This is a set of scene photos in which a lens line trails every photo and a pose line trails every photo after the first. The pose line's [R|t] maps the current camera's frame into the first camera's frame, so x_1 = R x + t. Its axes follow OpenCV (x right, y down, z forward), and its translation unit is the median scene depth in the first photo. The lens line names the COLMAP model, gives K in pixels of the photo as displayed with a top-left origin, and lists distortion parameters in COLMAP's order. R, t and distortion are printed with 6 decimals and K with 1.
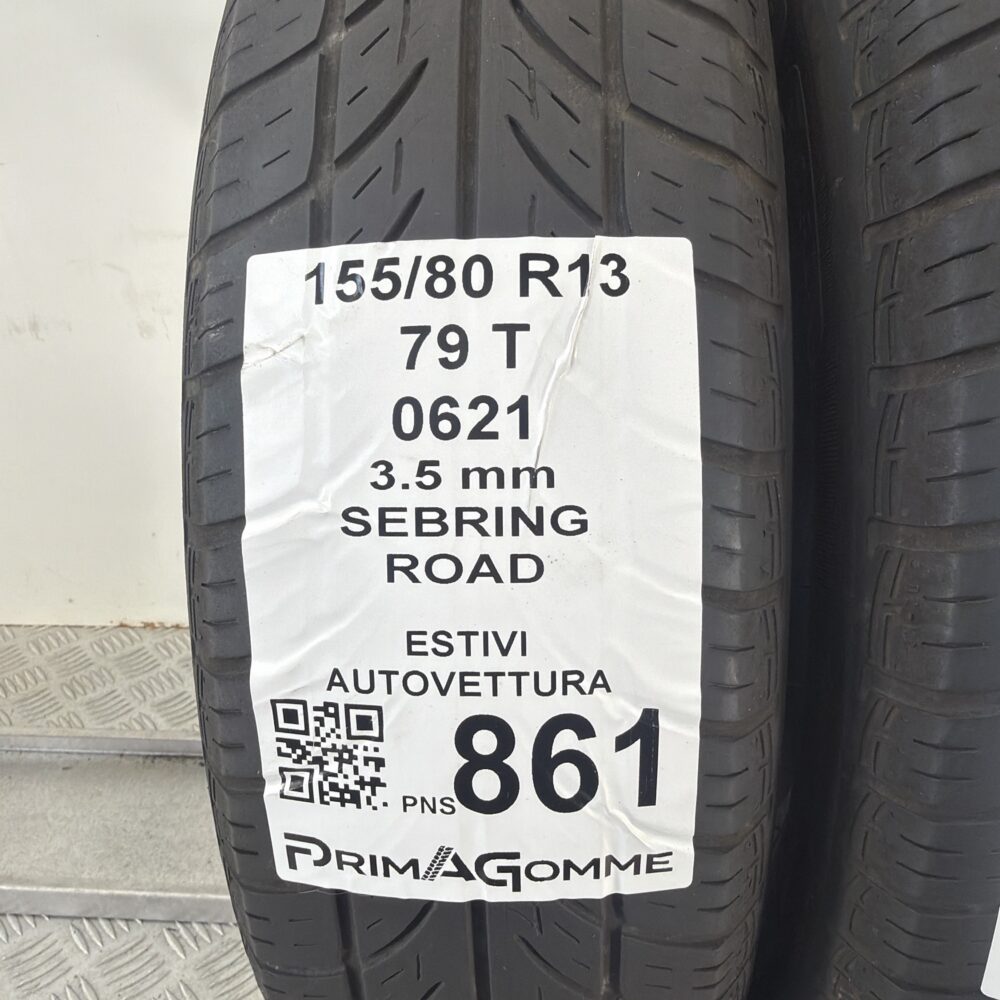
lens RADIAL K [[965.4, 0, 500.0], [0, 965.4, 500.0], [0, 0, 1]] dist [0.005518, 0.001678]
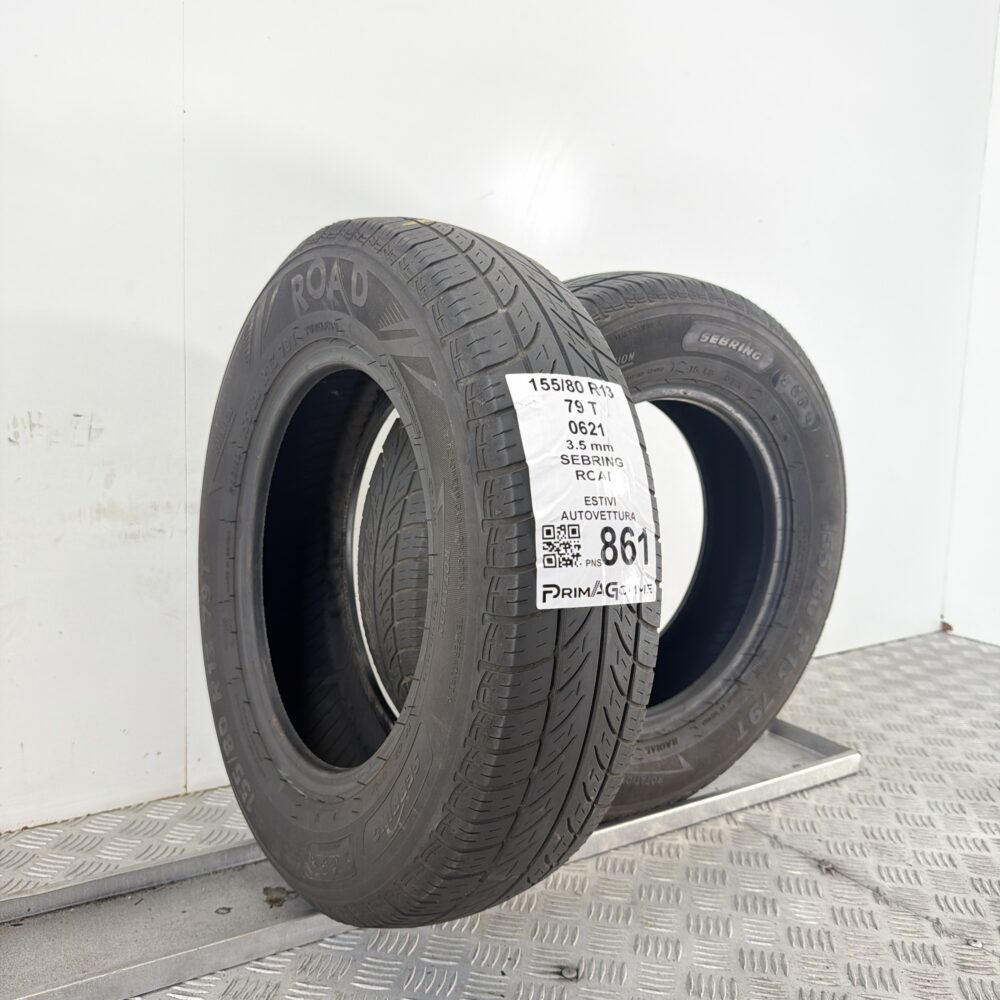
lens RADIAL K [[951.7, 0, 500.0], [0, 951.7, 500.0], [0, 0, 1]] dist [0.119519, -0.002040]
pose [[0.763416, 0.047036, 0.644192, -2.091894], [0.188663, 0.937613, -0.292040, 0.915987], [-0.617740, 0.344483, 0.706915, -0.836179]]
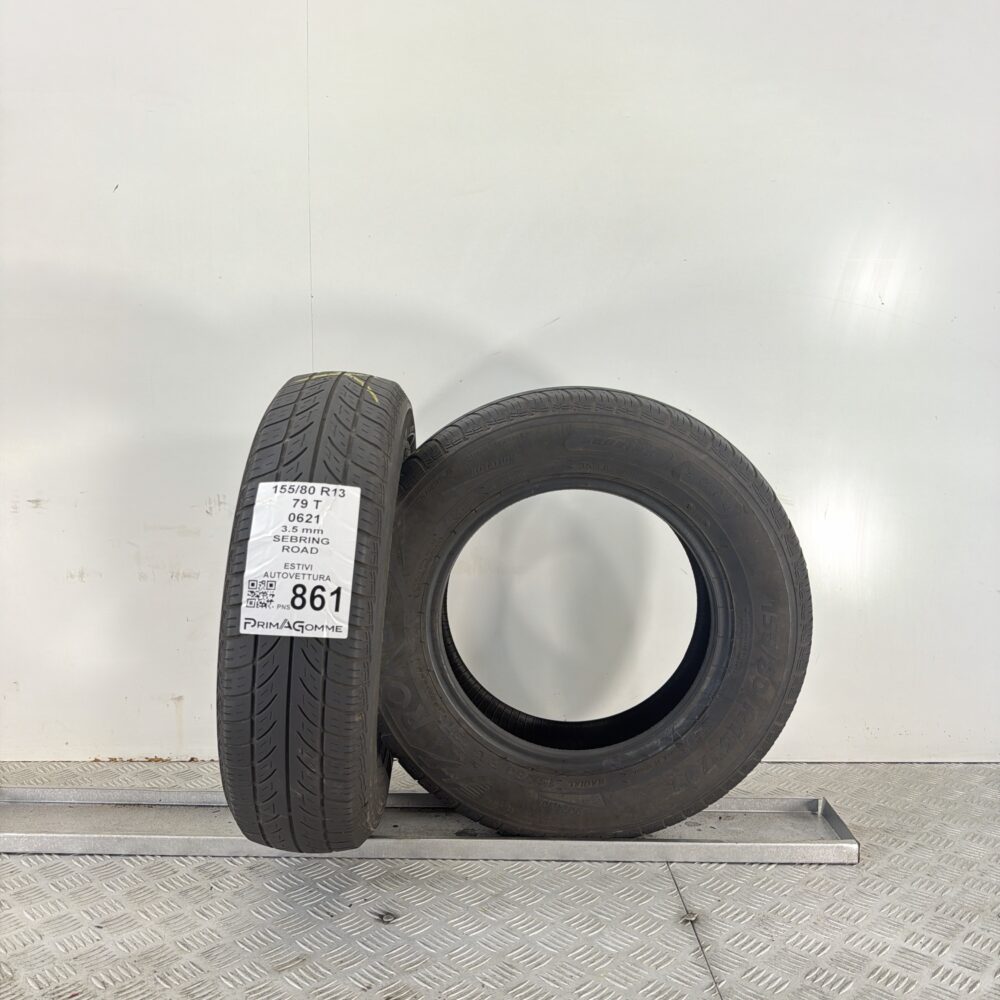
lens RADIAL K [[951.7, 0, 500.0], [0, 951.7, 500.0], [0, 0, 1]] dist [0.119519, -0.002040]
pose [[0.989359, 0.101338, 0.104401, 0.384192], [-0.053287, 0.920074, -0.388105, 1.496211], [-0.135386, 0.378412, 0.915683, -3.200925]]
